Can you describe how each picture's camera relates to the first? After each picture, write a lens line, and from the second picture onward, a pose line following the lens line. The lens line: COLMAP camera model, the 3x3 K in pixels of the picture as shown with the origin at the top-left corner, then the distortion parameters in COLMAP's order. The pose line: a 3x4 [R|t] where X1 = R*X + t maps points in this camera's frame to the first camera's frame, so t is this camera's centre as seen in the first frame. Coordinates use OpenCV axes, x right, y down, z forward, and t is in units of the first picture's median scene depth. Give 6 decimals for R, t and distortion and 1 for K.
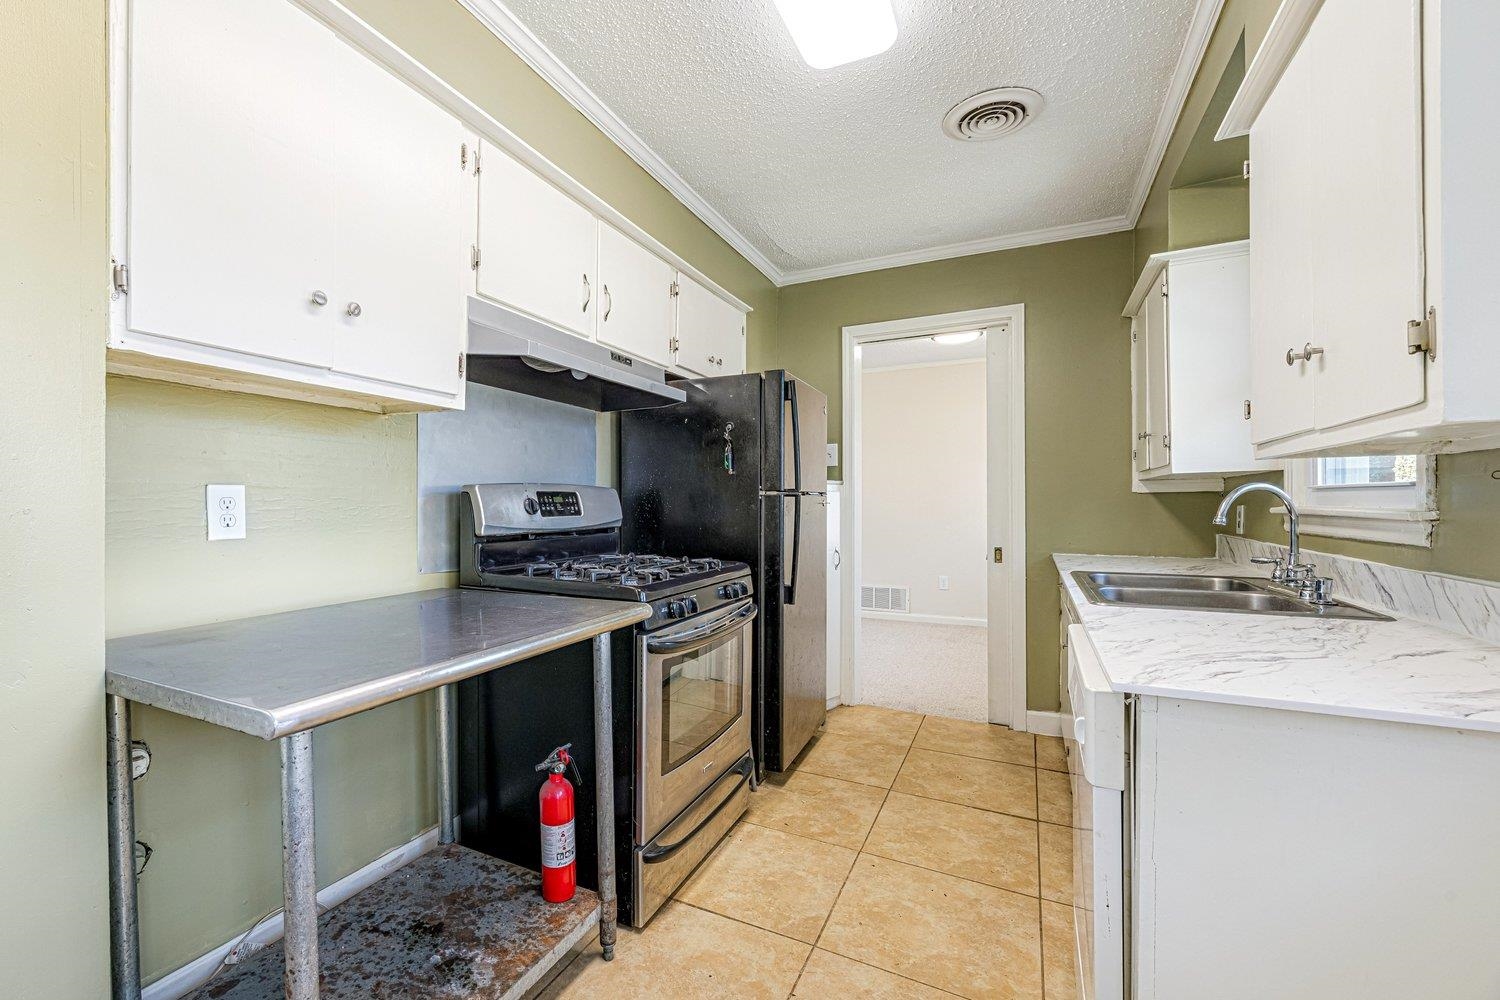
lens RADIAL K [[586.4, 0, 750.0], [0, 586.4, 500.0], [0, 0, 1]] dist [-0.001109, 0.000045]
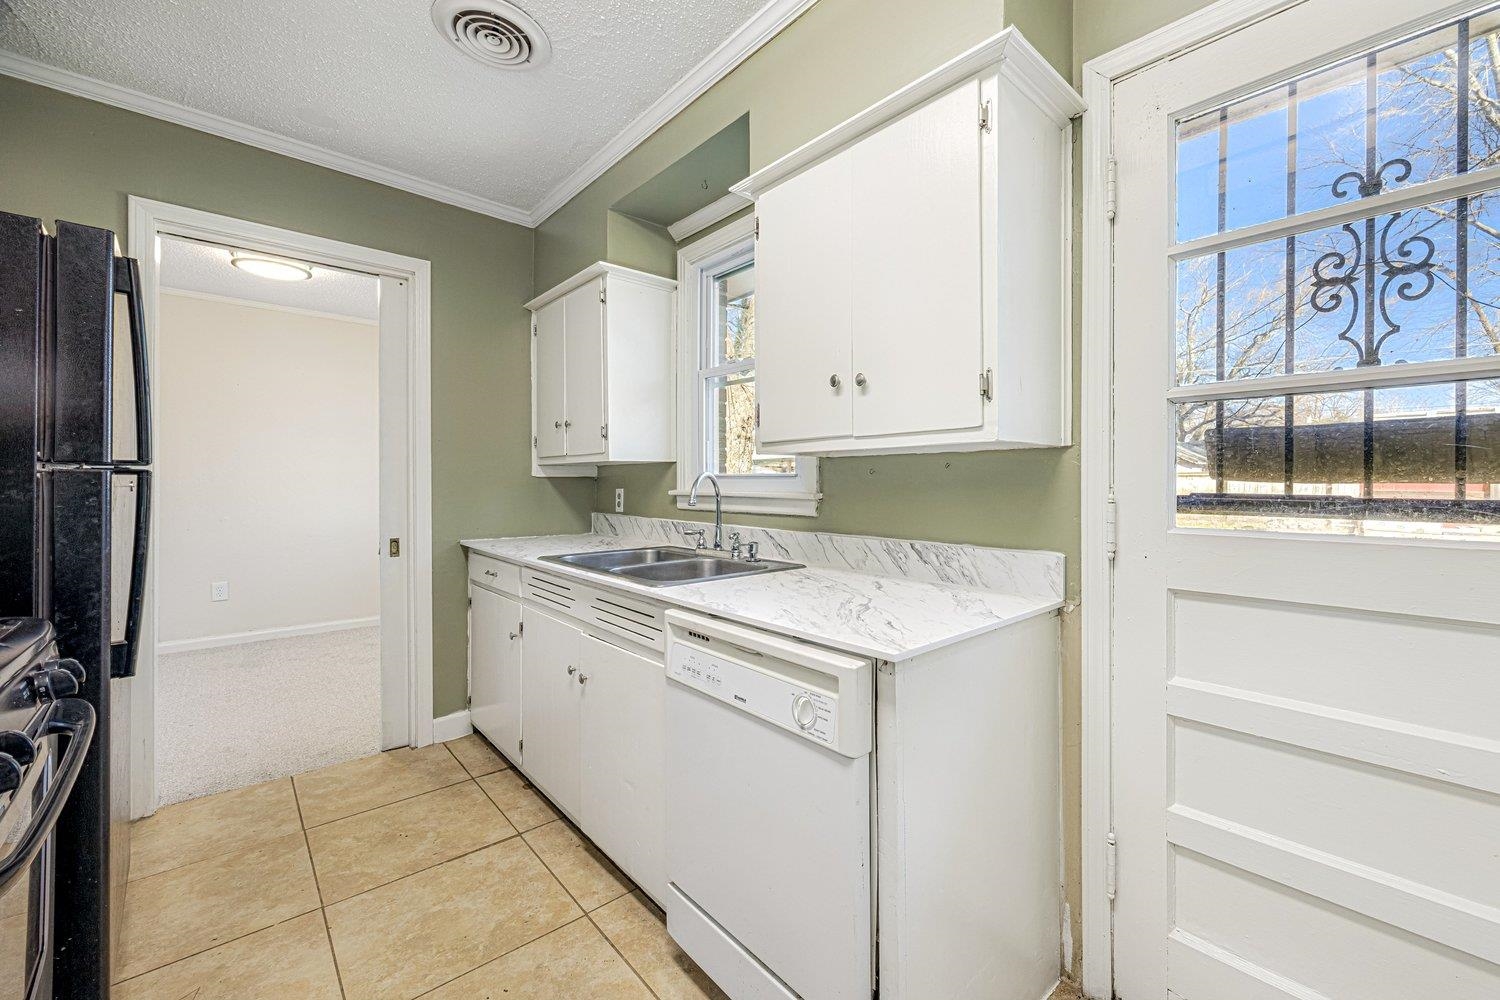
lens RADIAL K [[578.3, 0, 750.9], [0, 578.3, 480.2], [0, 0, 1]] dist [-0.000180, -0.000003]
pose [[0.433232, 0.010662, 0.901219, -0.155937], [-0.008248, 0.999935, -0.007865, -0.001323], [-0.901245, -0.004026, 0.433292, 0.258952]]
